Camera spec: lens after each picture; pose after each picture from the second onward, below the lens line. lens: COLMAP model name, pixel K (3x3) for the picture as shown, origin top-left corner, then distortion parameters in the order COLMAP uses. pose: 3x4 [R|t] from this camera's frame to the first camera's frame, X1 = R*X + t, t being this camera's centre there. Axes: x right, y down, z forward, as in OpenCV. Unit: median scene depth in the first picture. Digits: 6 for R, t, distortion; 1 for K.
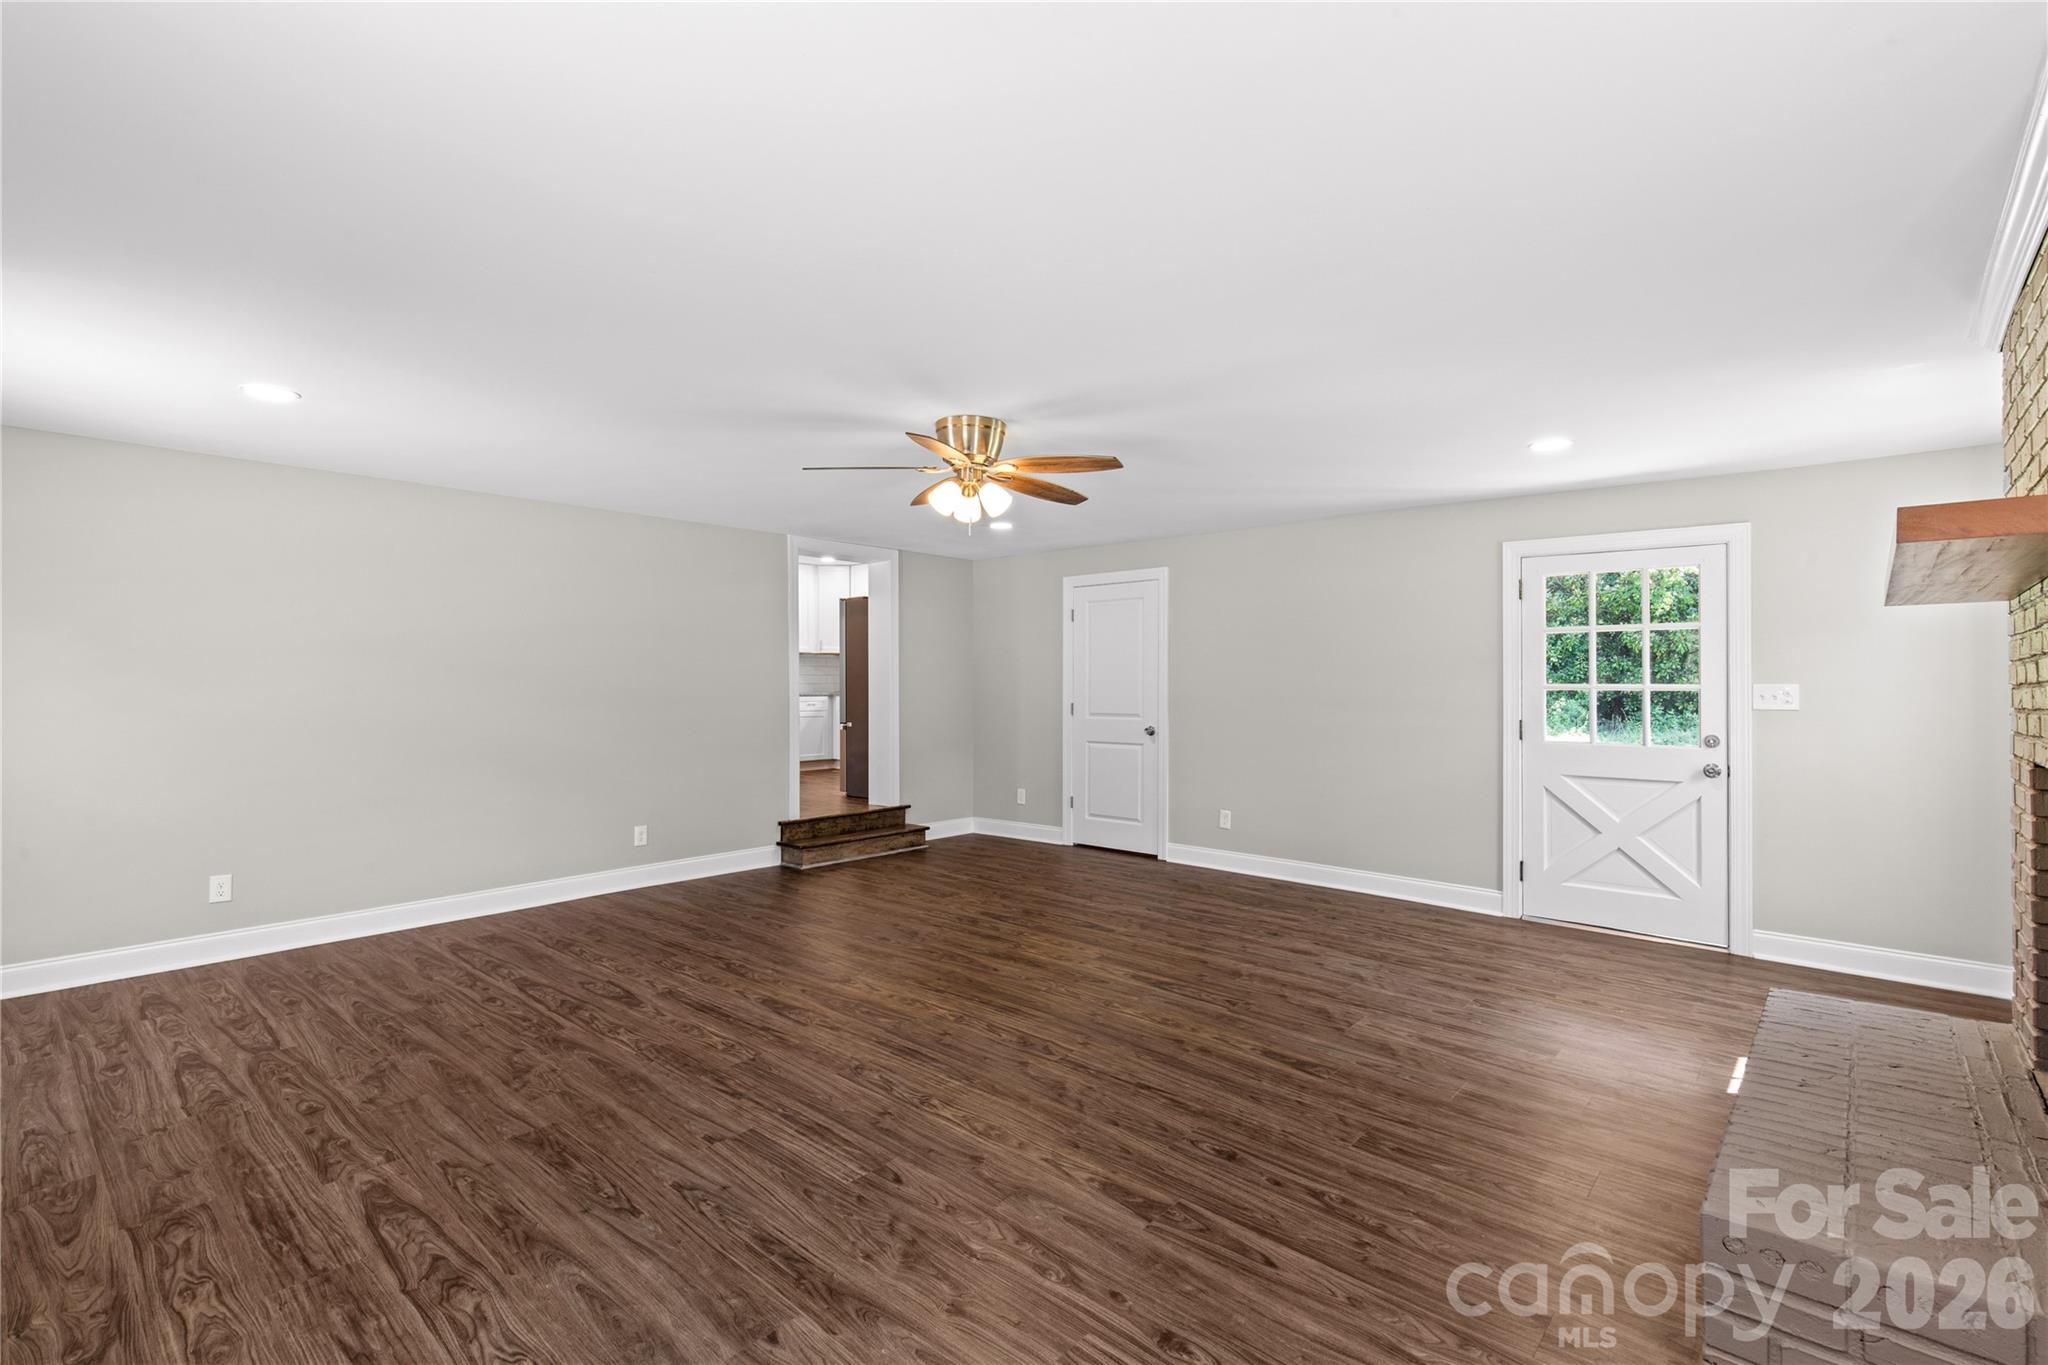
lens RADIAL K [[942.4, 0, 1014.9], [0, 942.4, 693.6], [0, 0, 1]] dist [-0.001148, -0.000024]
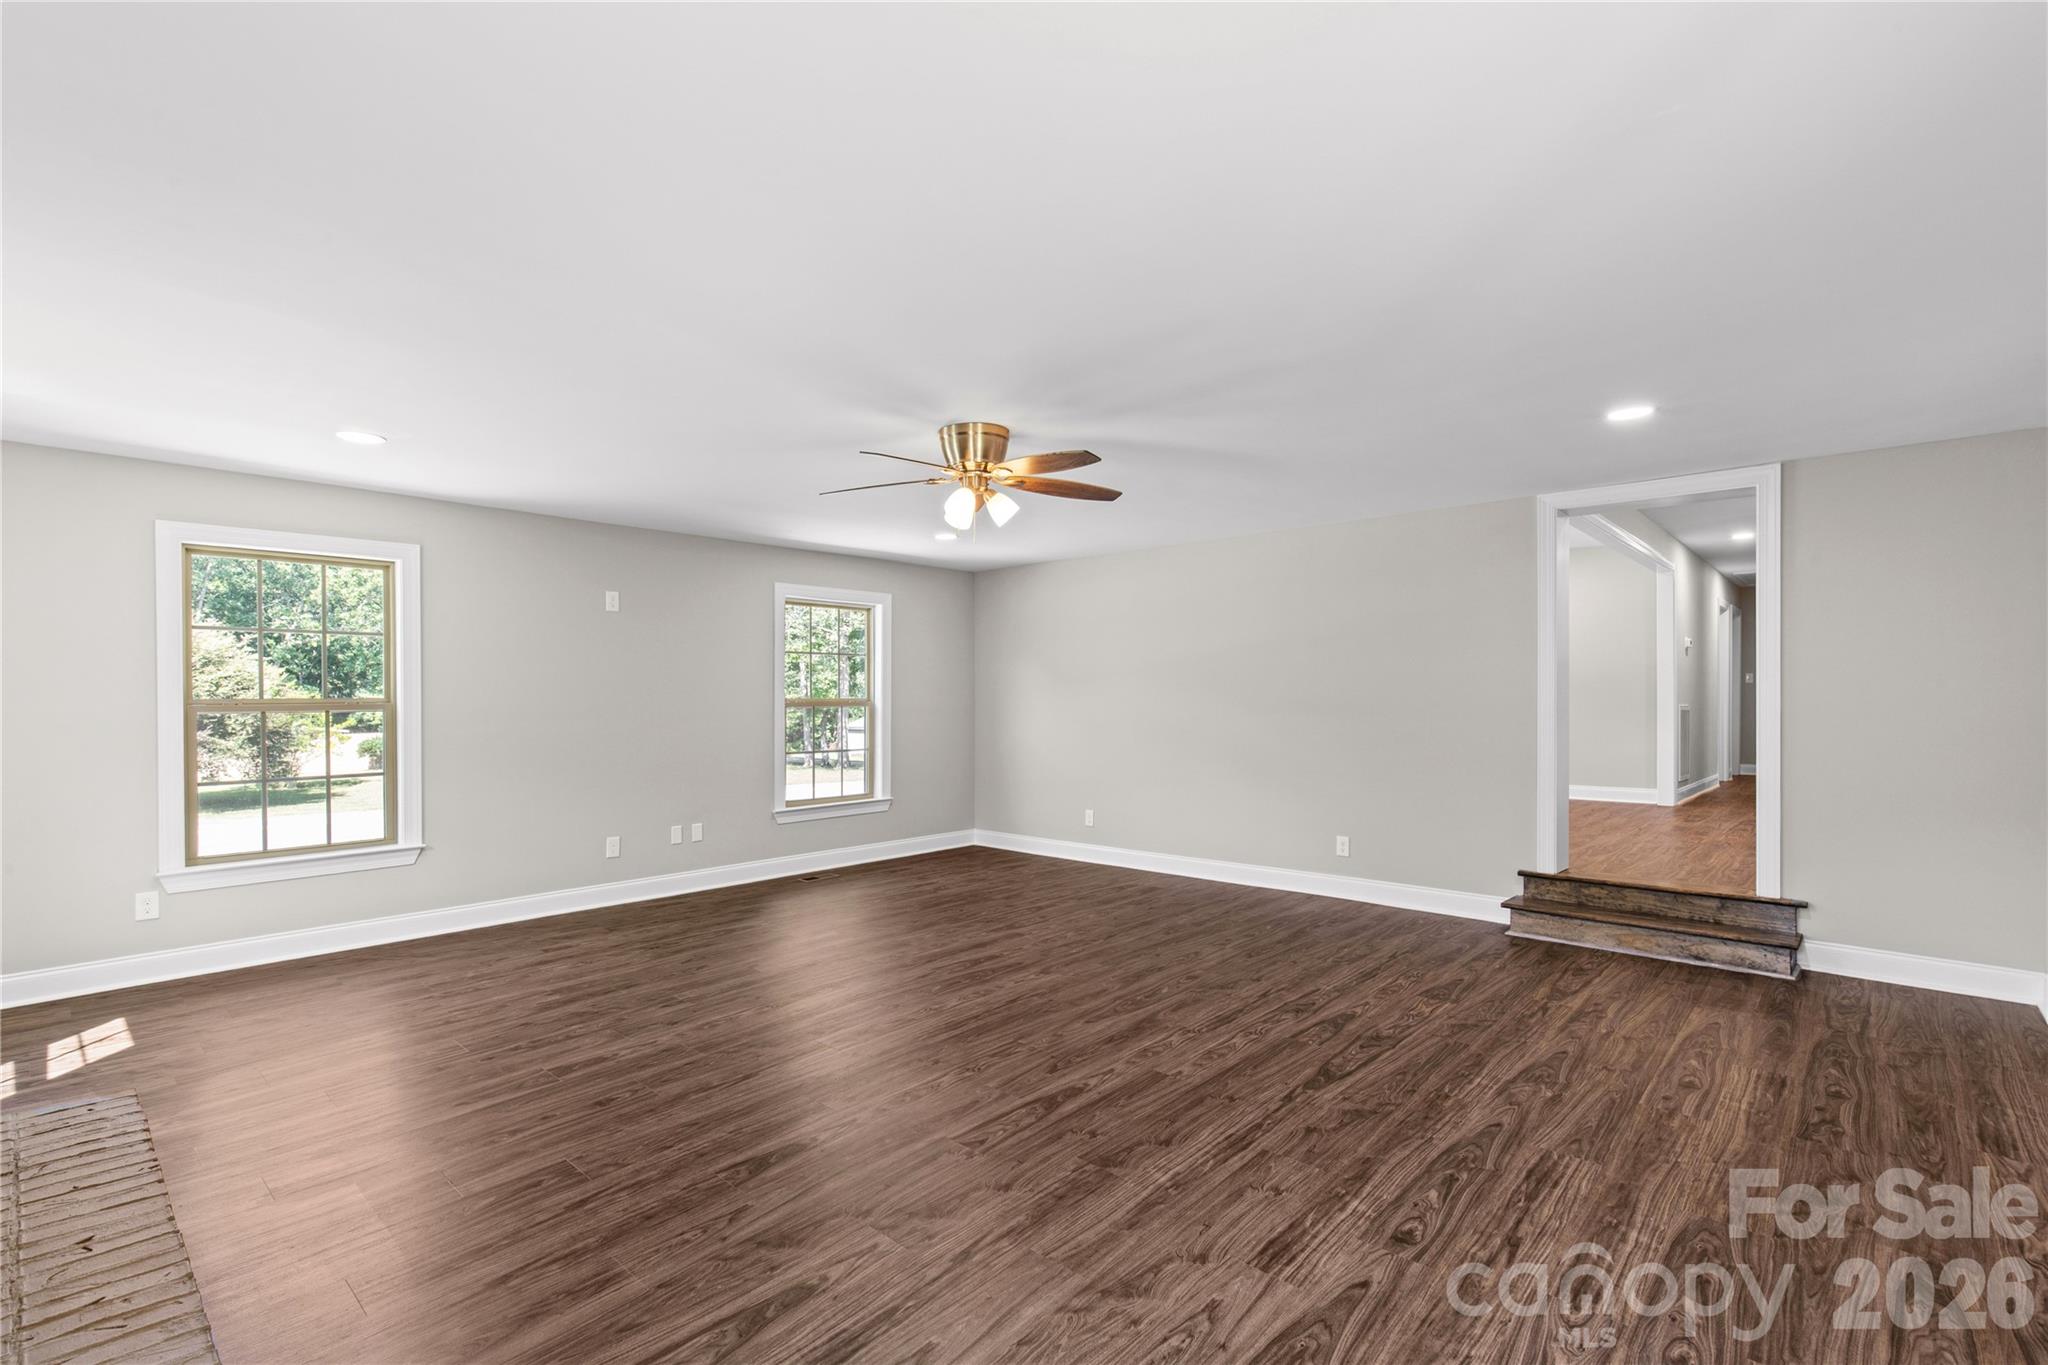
lens RADIAL K [[935.3, 0, 1019.7], [0, 935.3, 706.3], [0, 0, 1]] dist [0.008355, -0.000204]
pose [[-0.009252, 0.015013, -0.999844, 0.867464], [-0.010001, 0.999836, 0.015105, -0.013902], [0.999907, 0.010139, -0.009101, 0.960032]]
